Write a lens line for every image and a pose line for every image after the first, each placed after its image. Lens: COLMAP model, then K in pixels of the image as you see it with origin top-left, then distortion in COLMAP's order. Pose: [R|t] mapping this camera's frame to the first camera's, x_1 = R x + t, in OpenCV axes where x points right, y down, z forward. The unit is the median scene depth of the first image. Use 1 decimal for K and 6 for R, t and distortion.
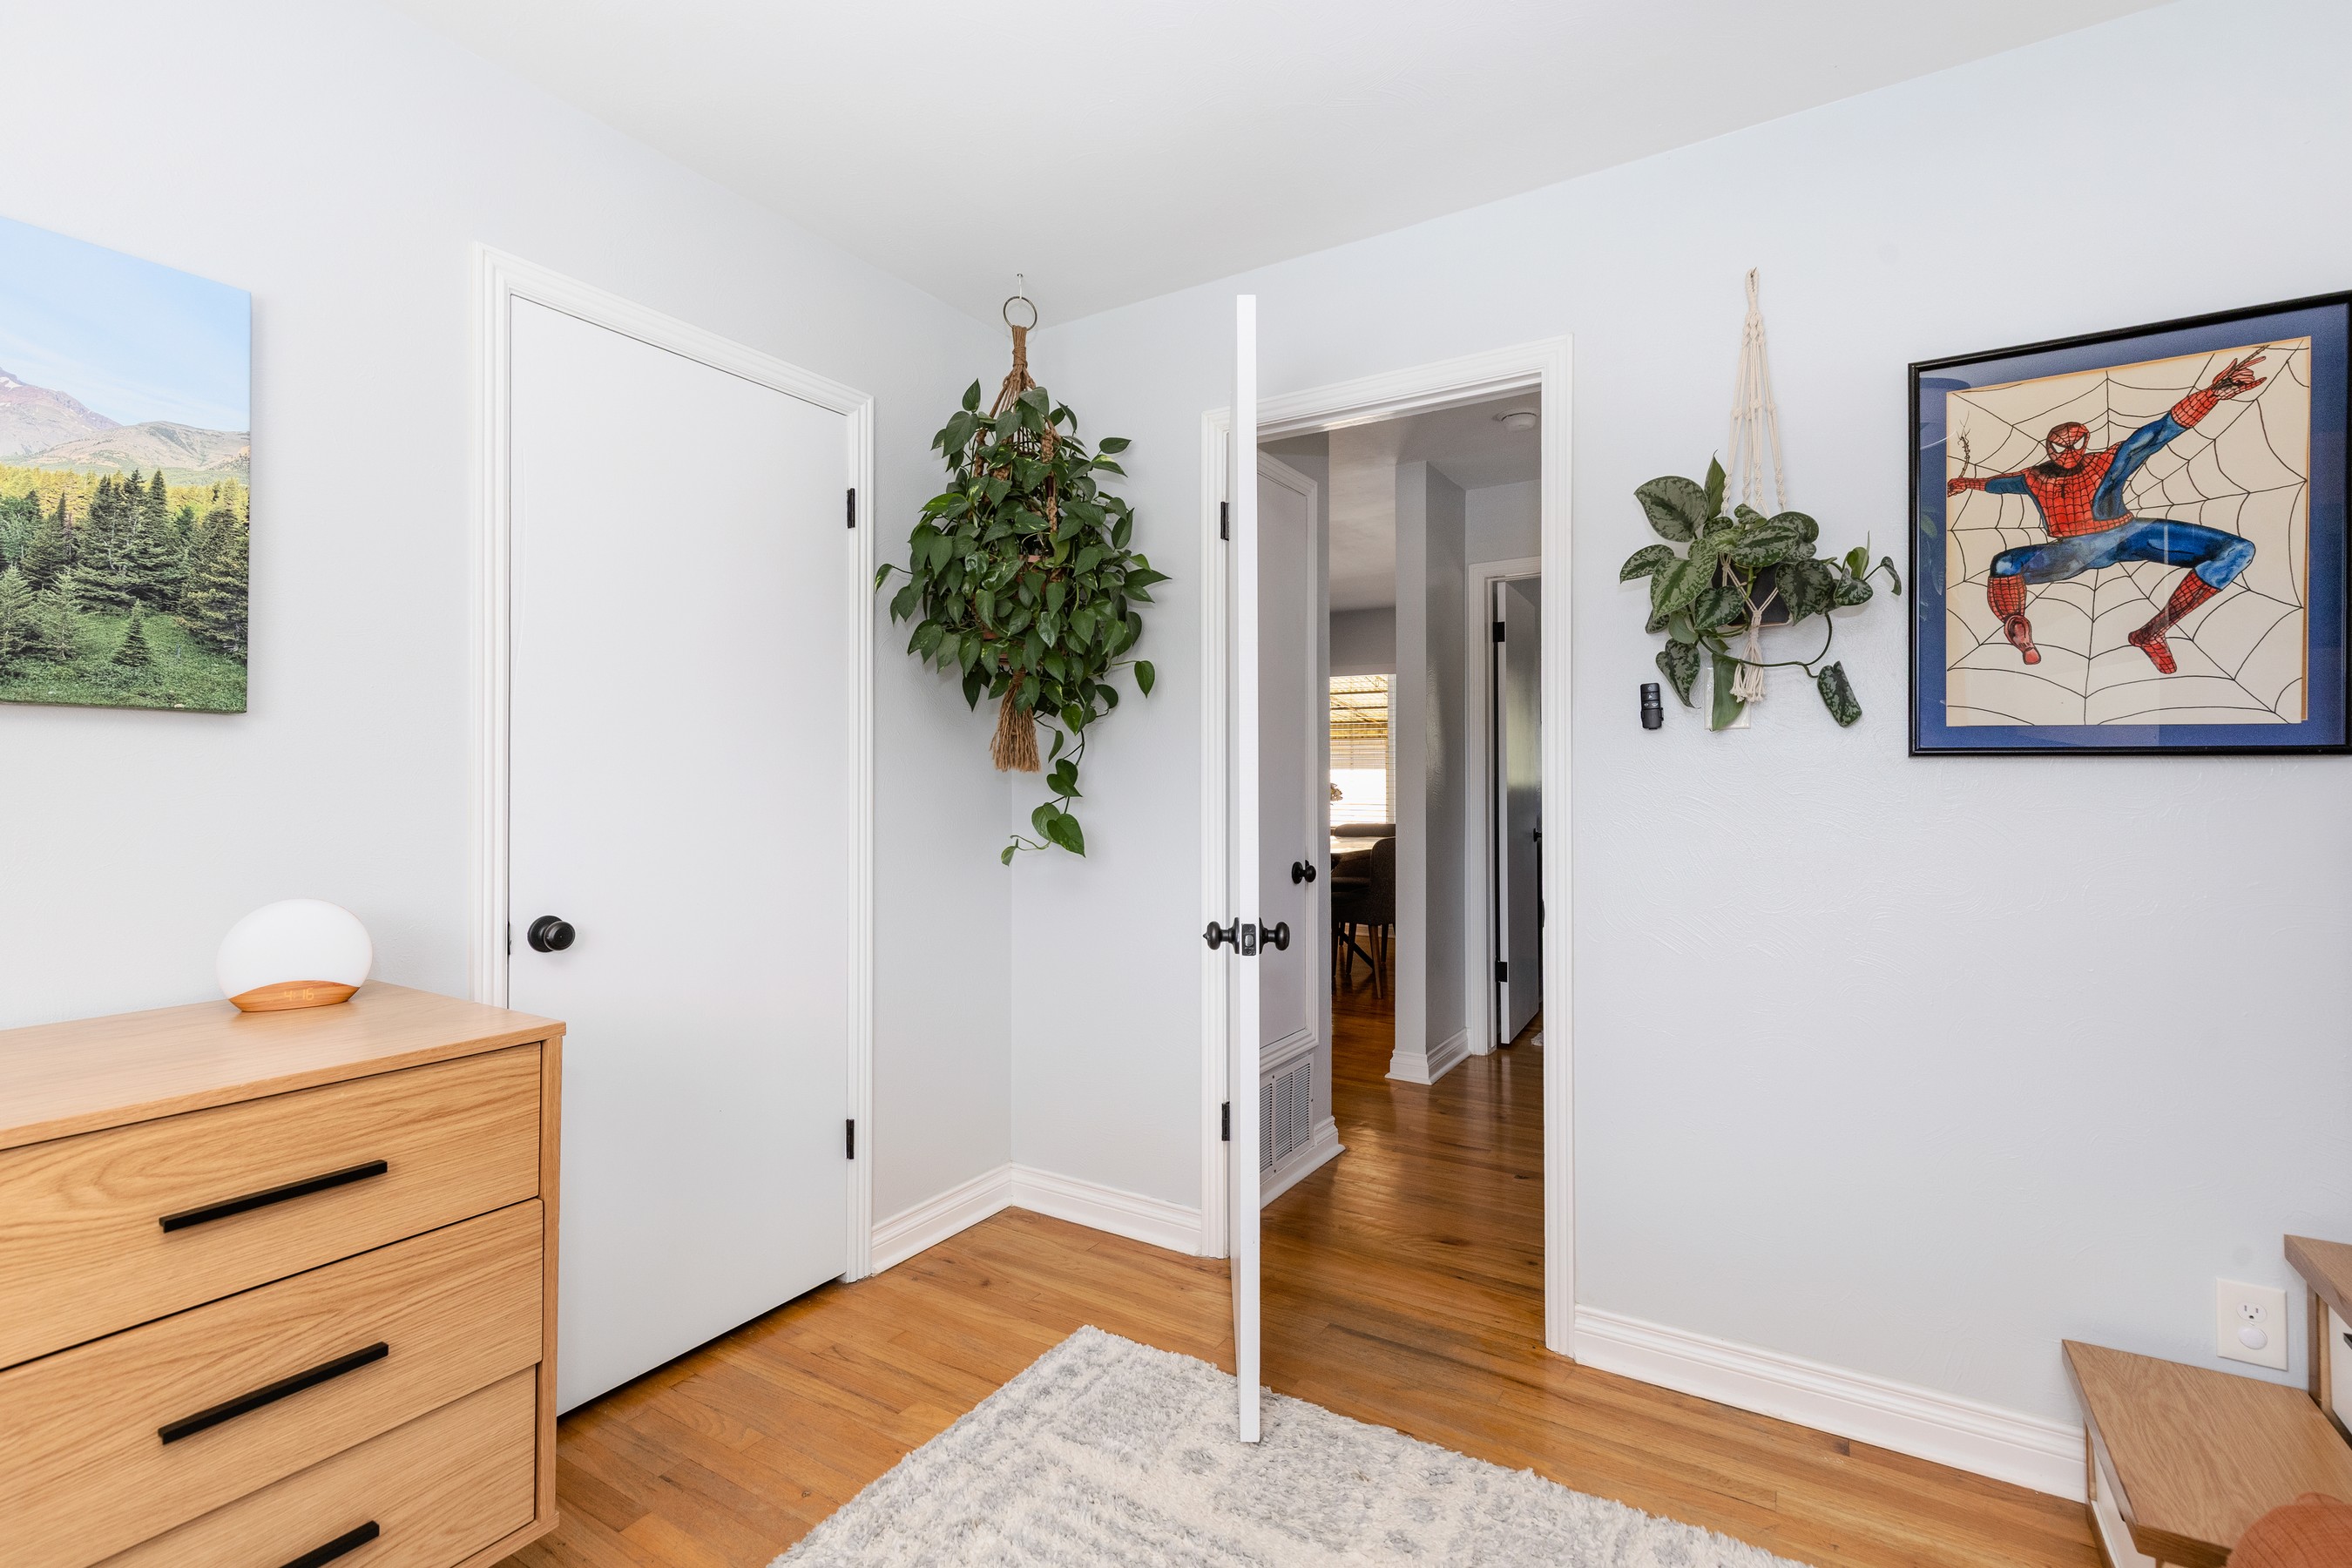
lens RADIAL K [[1099.8, 0, 1172.7], [0, 1099.8, 783.7], [0, 0, 1]] dist [0.013651, -0.001328]
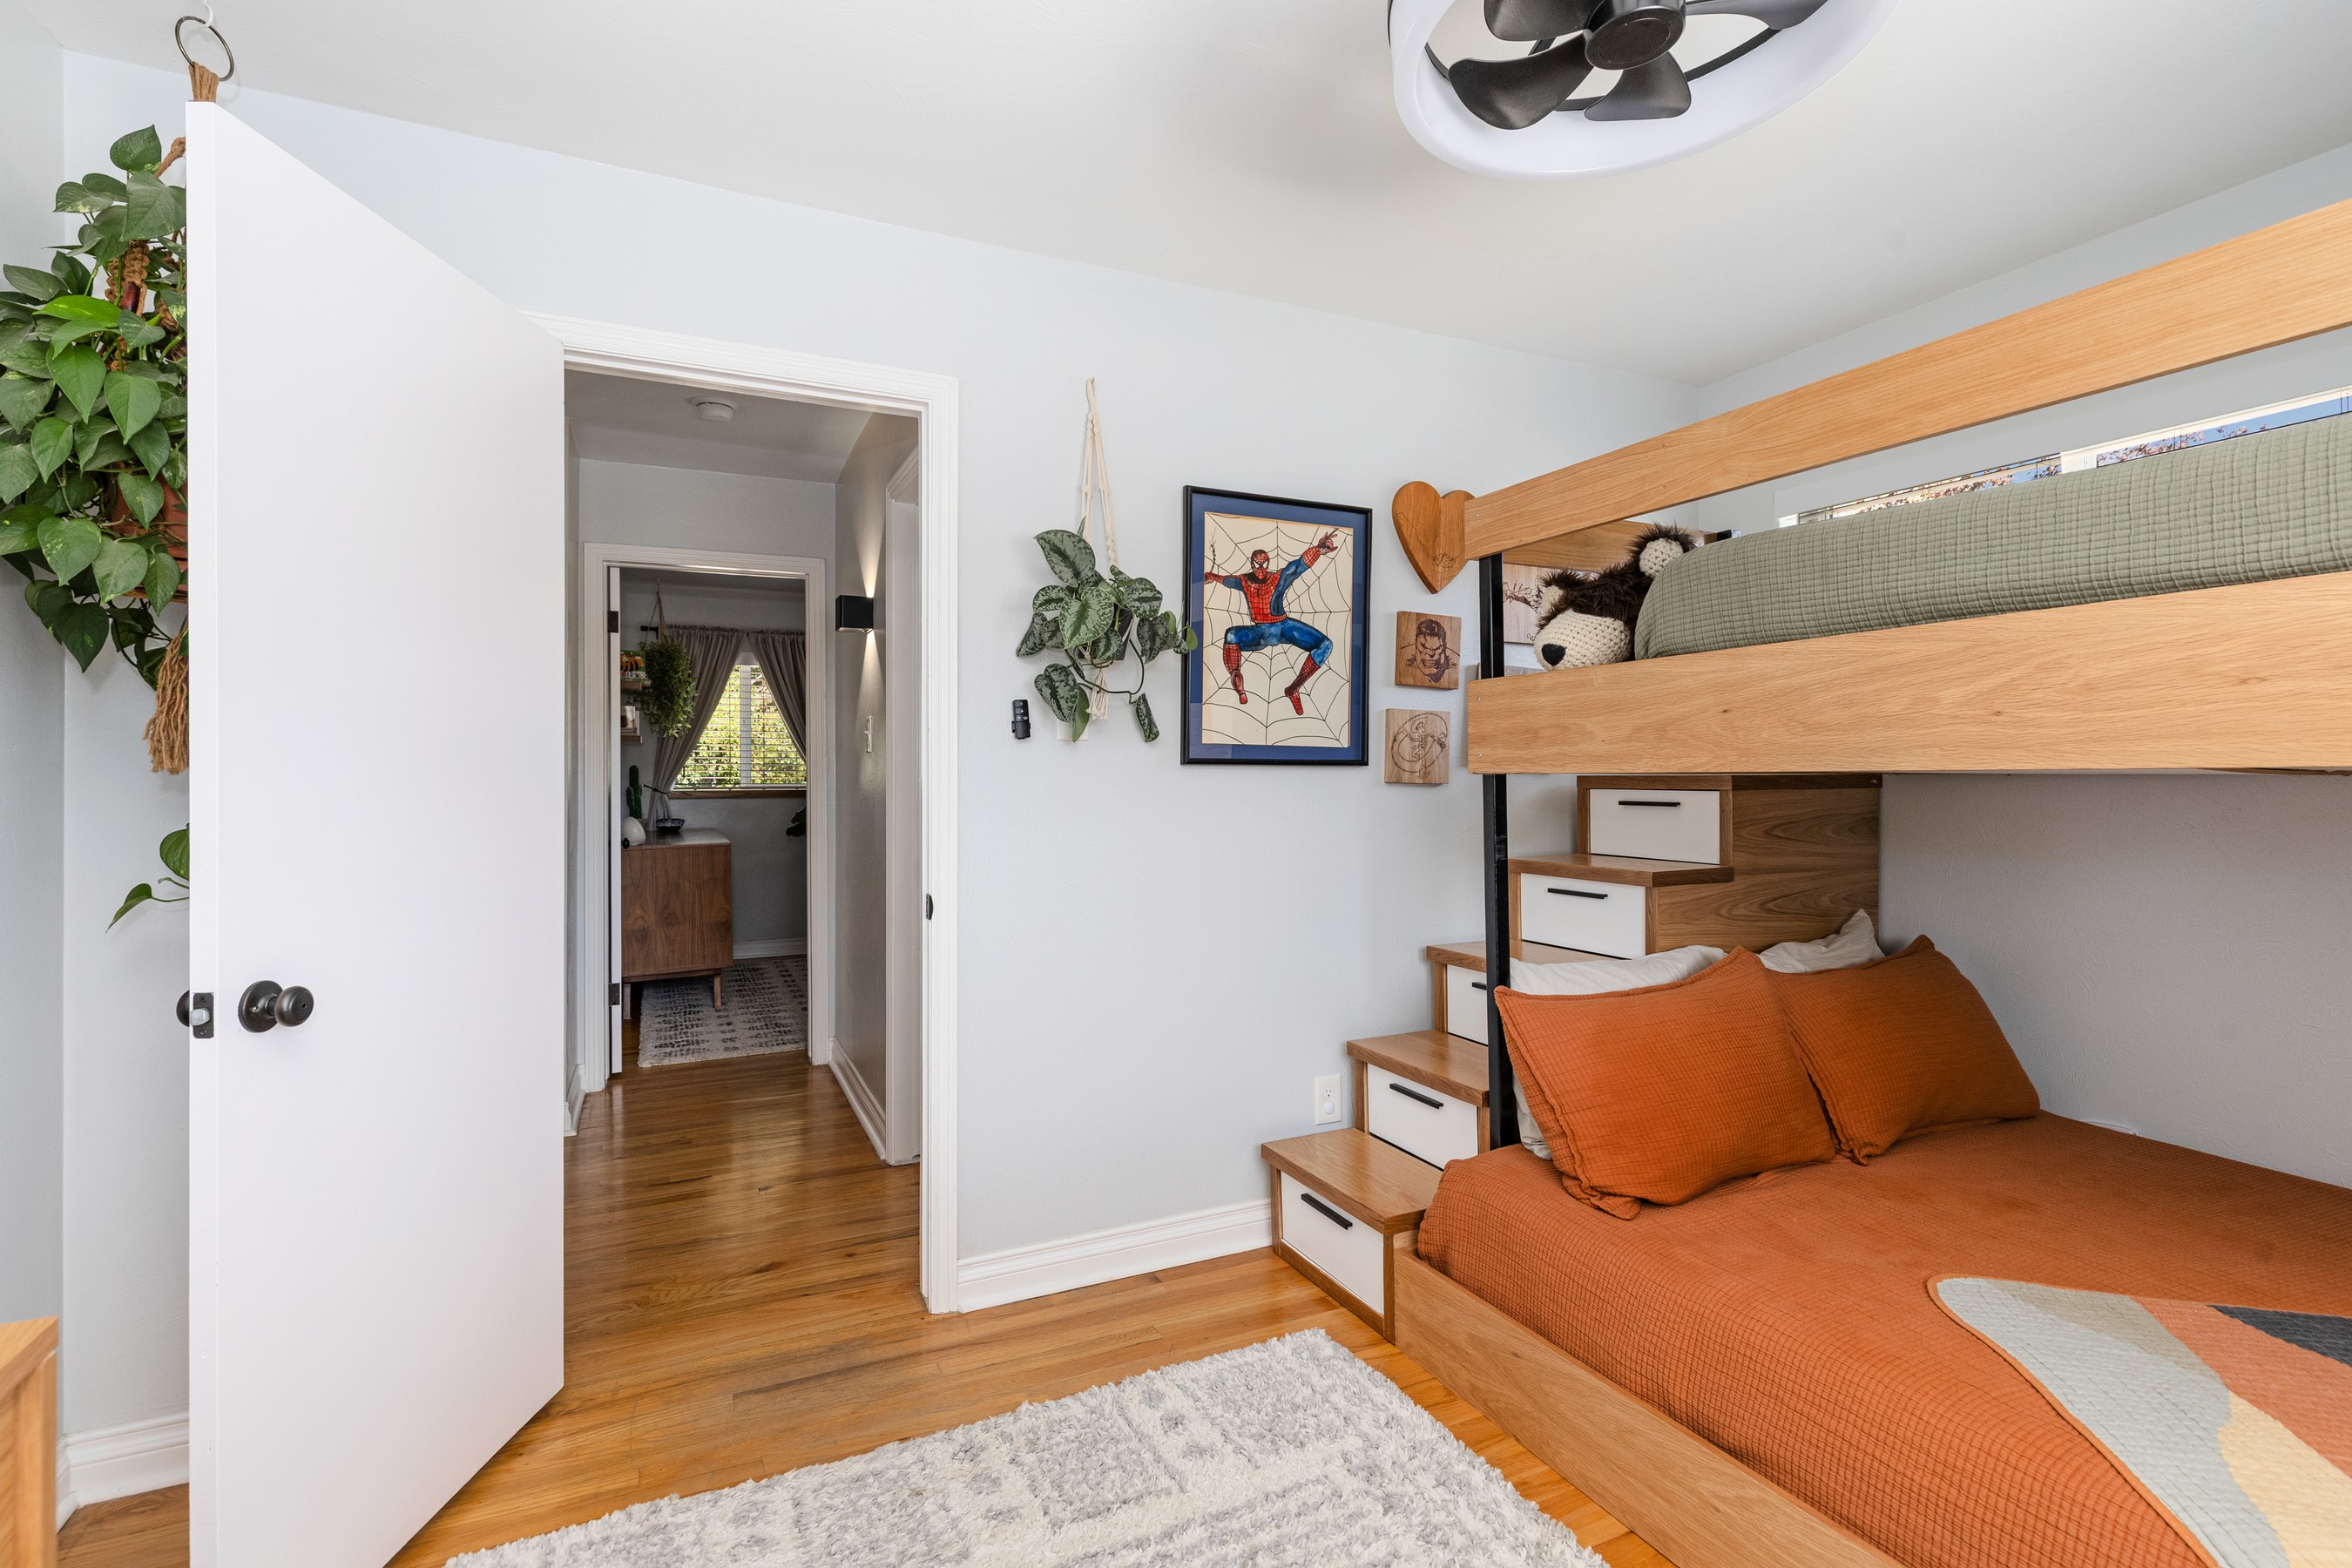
lens RADIAL K [[1099.8, 0, 1188.5], [0, 1099.8, 775.4], [0, 0, 1]] dist [0.013651, -0.001328]
pose [[0.530920, -0.001056, 0.847421, -0.533033], [0.009132, 0.999948, -0.004475, -0.004298], [-0.847373, 0.010114, 0.530903, 0.266188]]
